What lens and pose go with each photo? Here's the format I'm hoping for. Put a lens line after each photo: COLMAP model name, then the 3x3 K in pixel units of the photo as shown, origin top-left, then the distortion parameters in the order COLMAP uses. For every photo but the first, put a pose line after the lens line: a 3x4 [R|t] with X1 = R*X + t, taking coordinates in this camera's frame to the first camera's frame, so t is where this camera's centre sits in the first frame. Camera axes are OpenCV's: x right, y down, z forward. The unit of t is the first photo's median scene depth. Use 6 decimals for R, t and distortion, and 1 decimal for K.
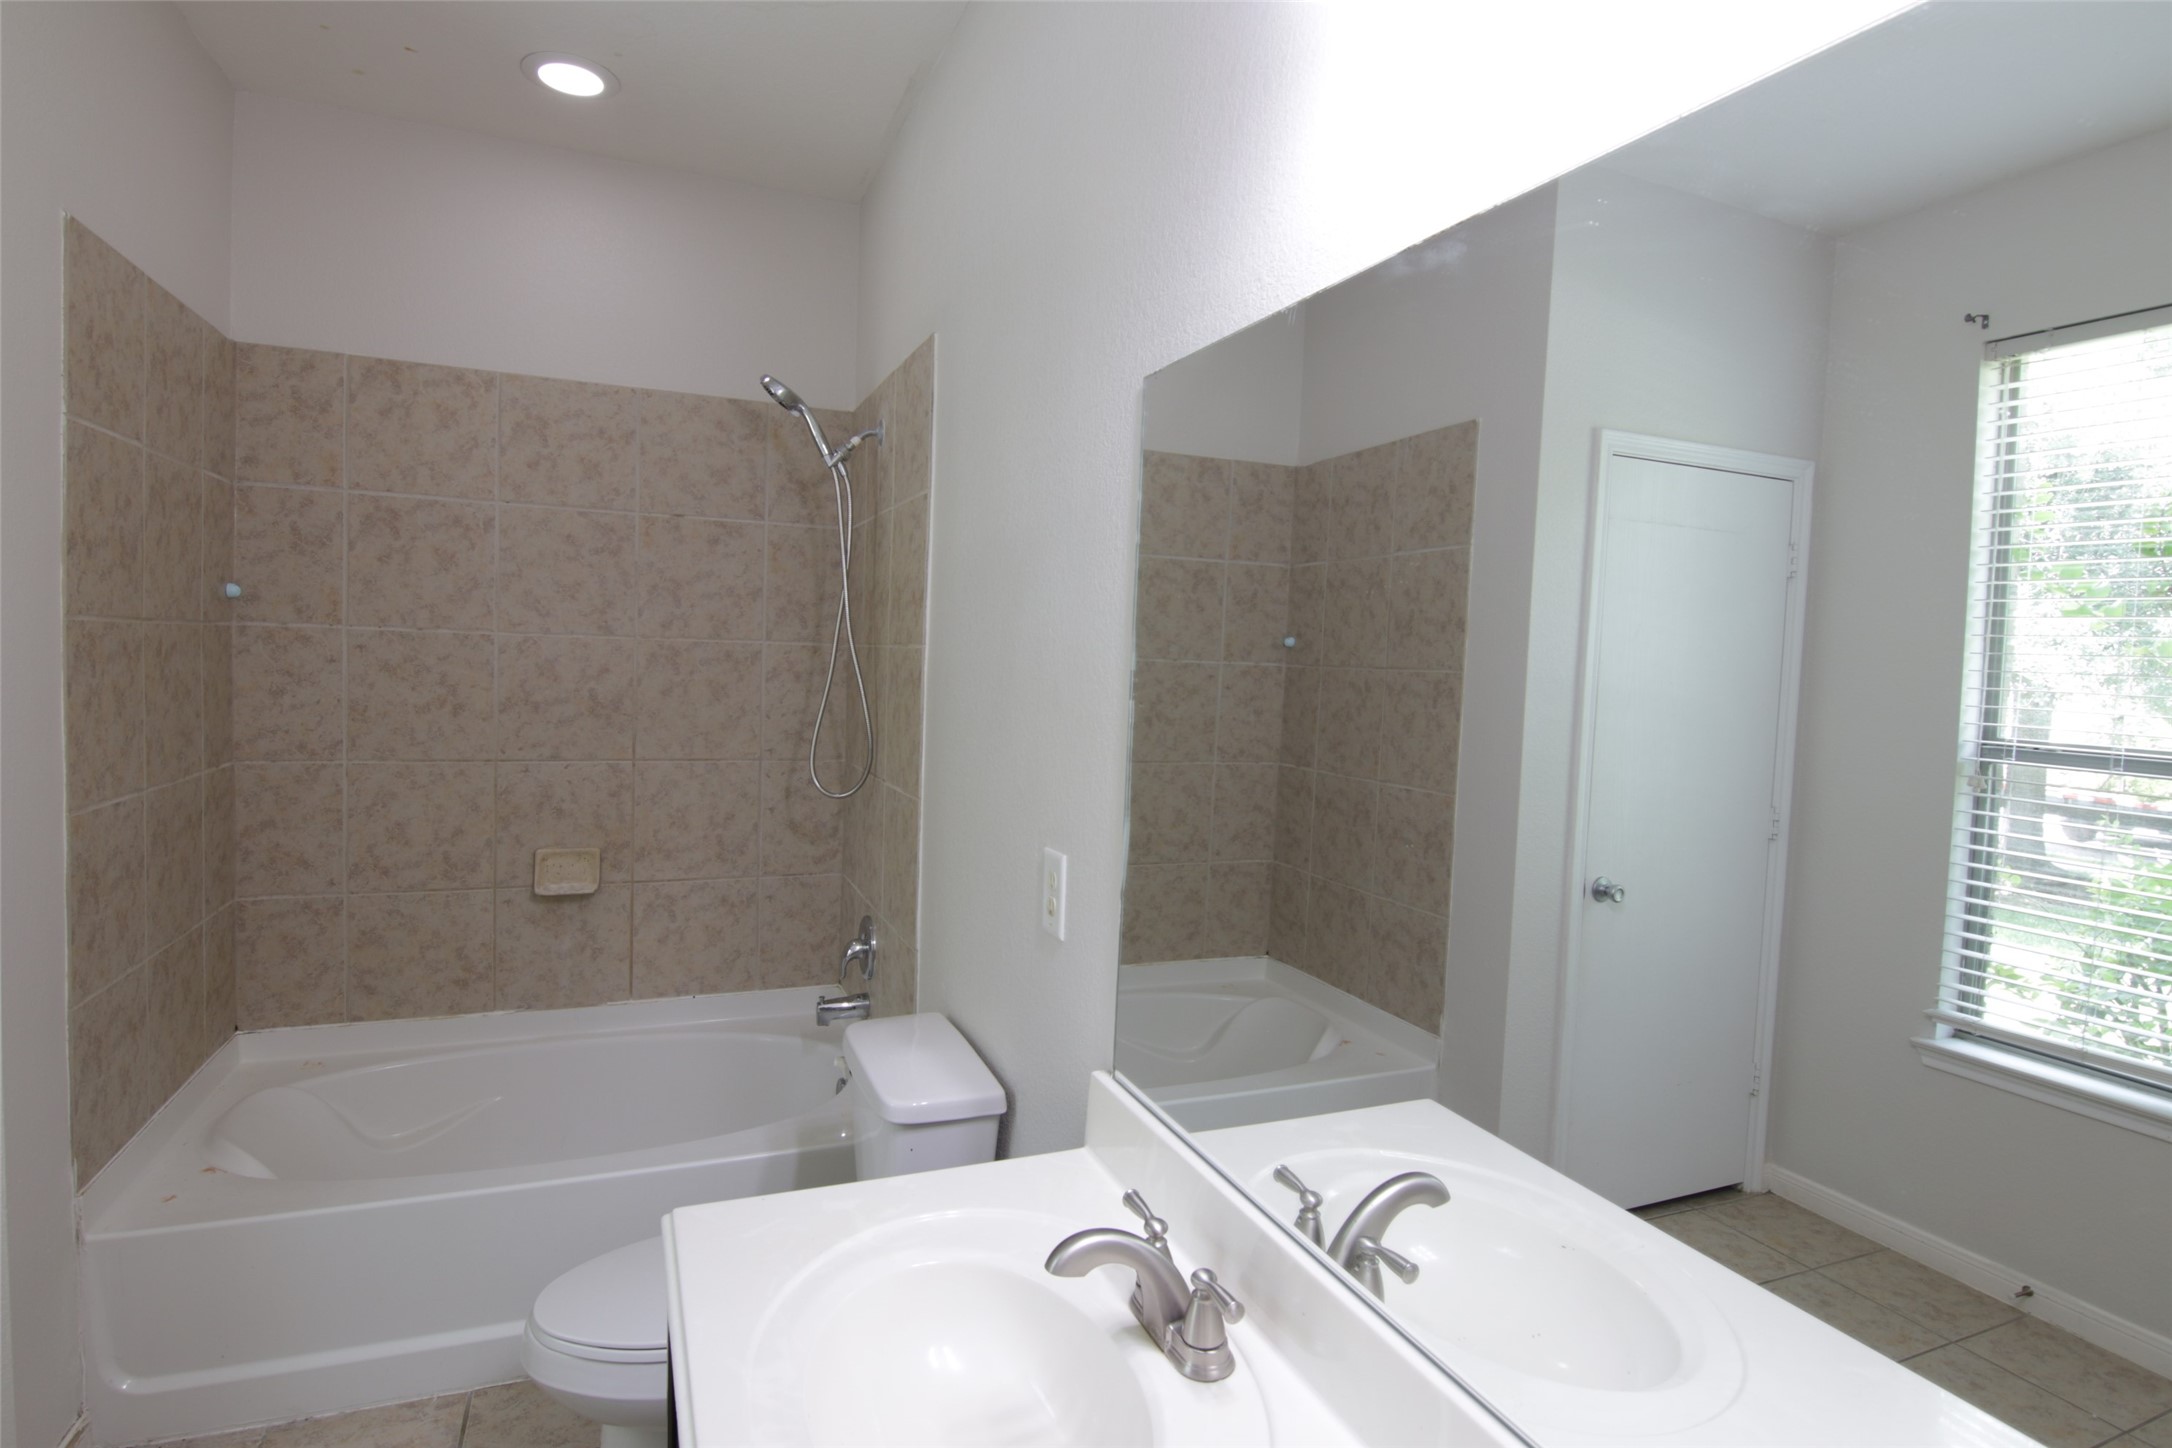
lens RADIAL K [[1107.9, 0, 1080.2], [0, 1107.9, 716.7], [0, 0, 1]] dist [-0.003112, -0.013687]
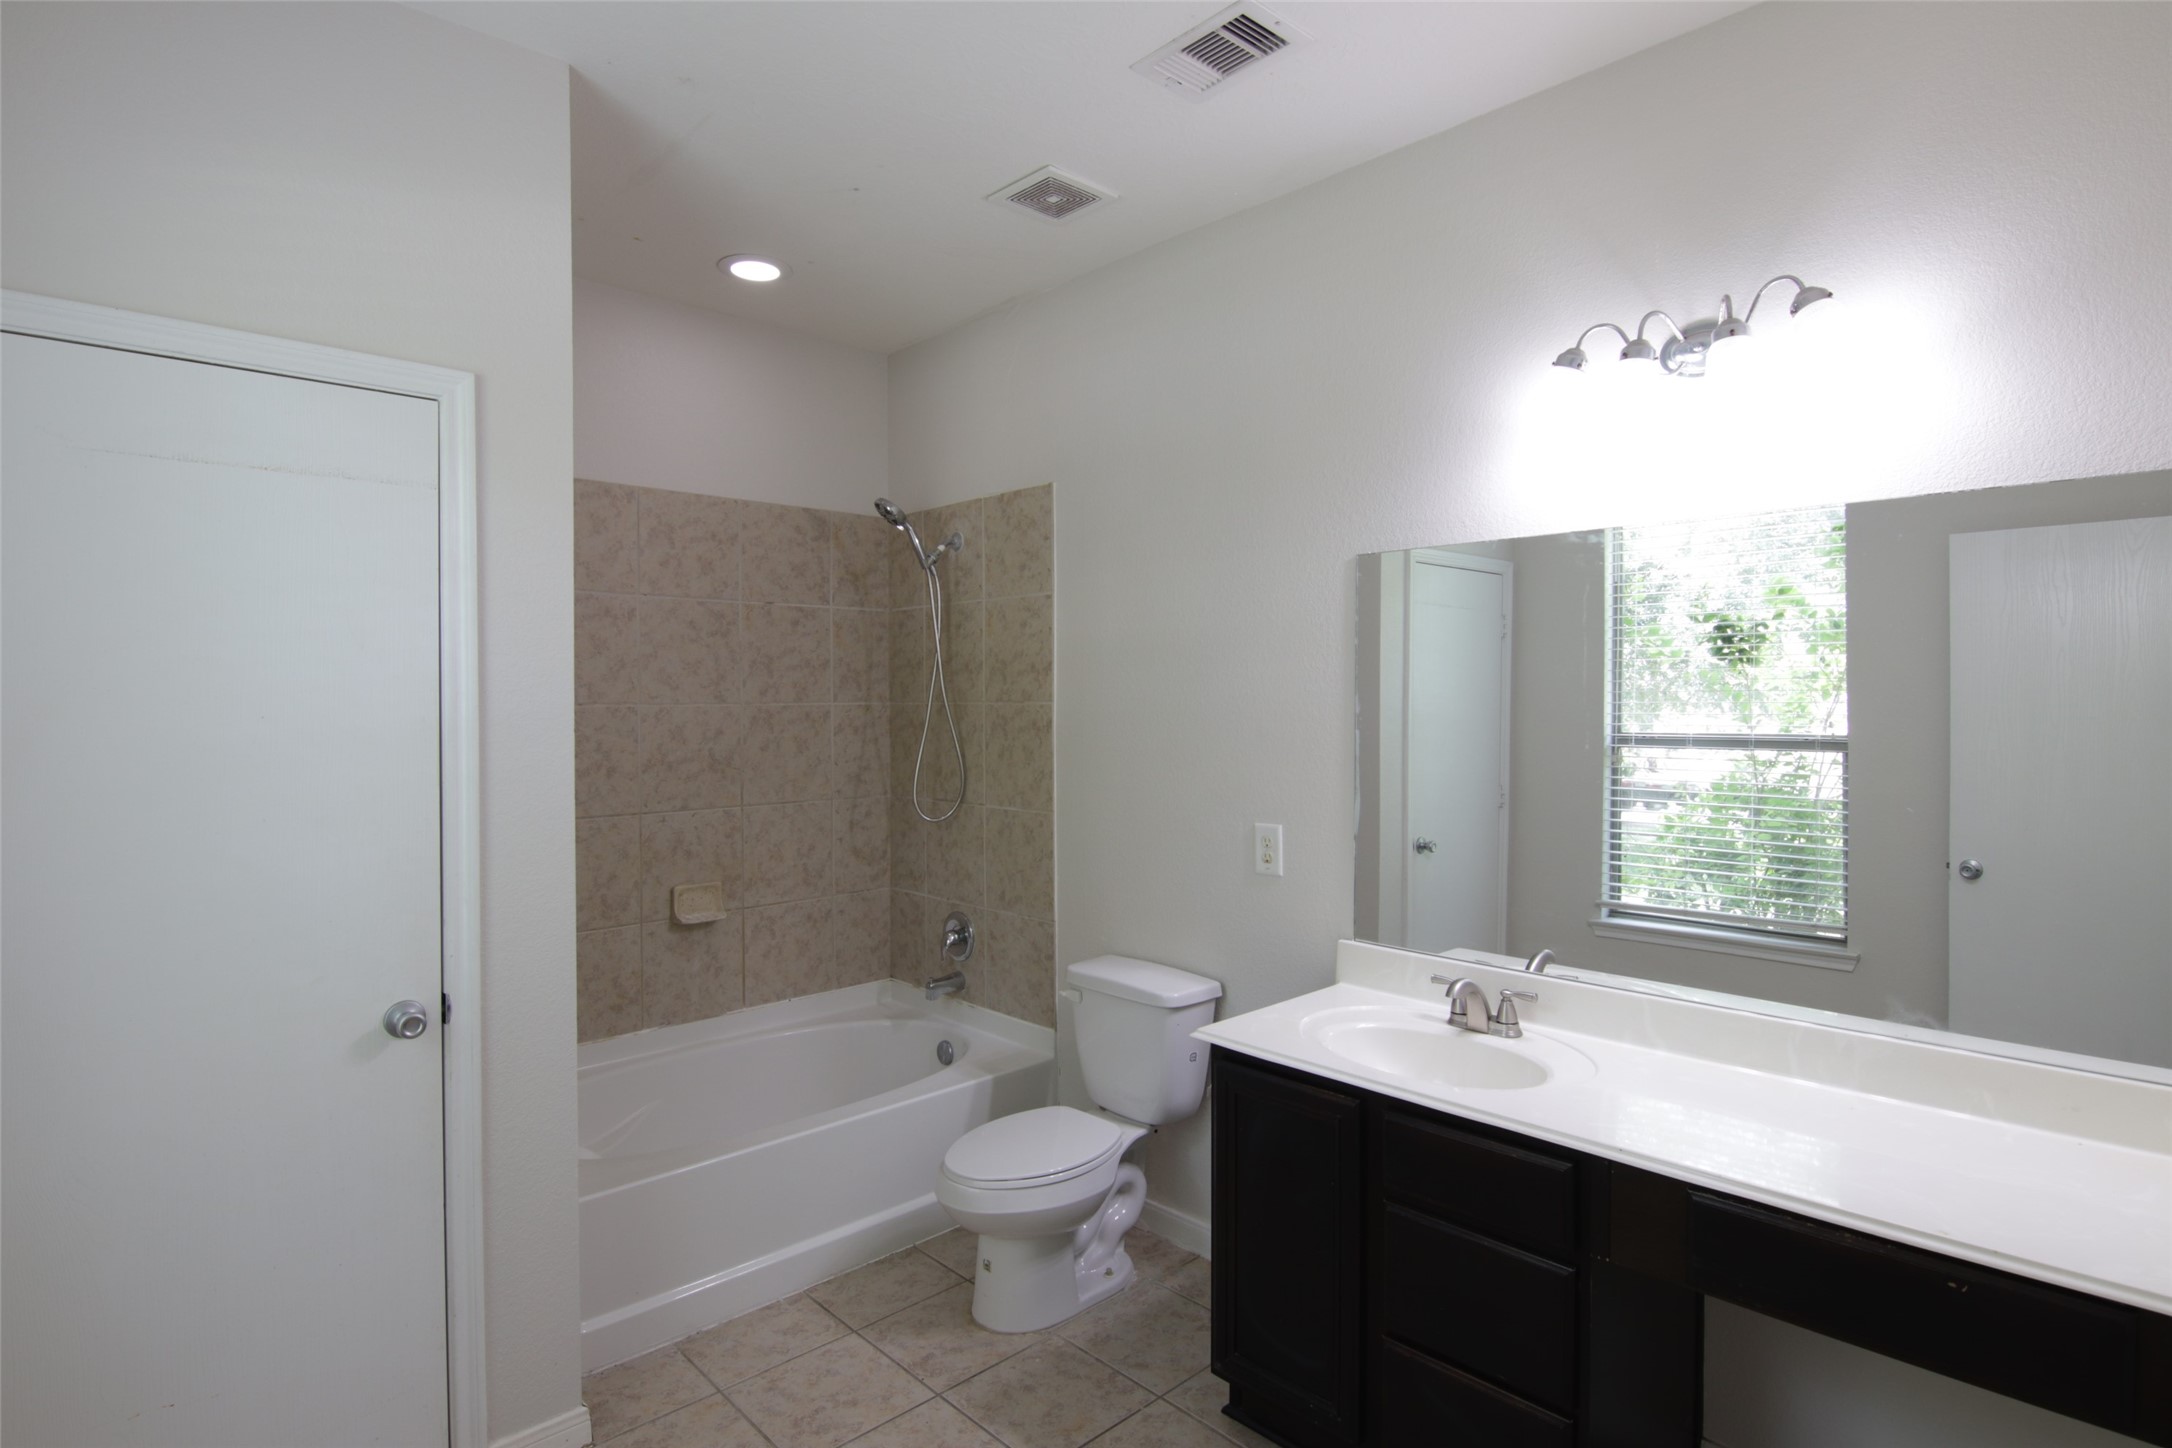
lens RADIAL K [[1107.9, 0, 1080.2], [0, 1107.9, 716.7], [0, 0, 1]] dist [-0.003112, -0.013687]
pose [[0.933062, -0.043912, 0.357025, -0.493074], [0.055079, 0.998258, -0.021167, -0.012143], [-0.355473, 0.039414, 0.933855, -0.259902]]
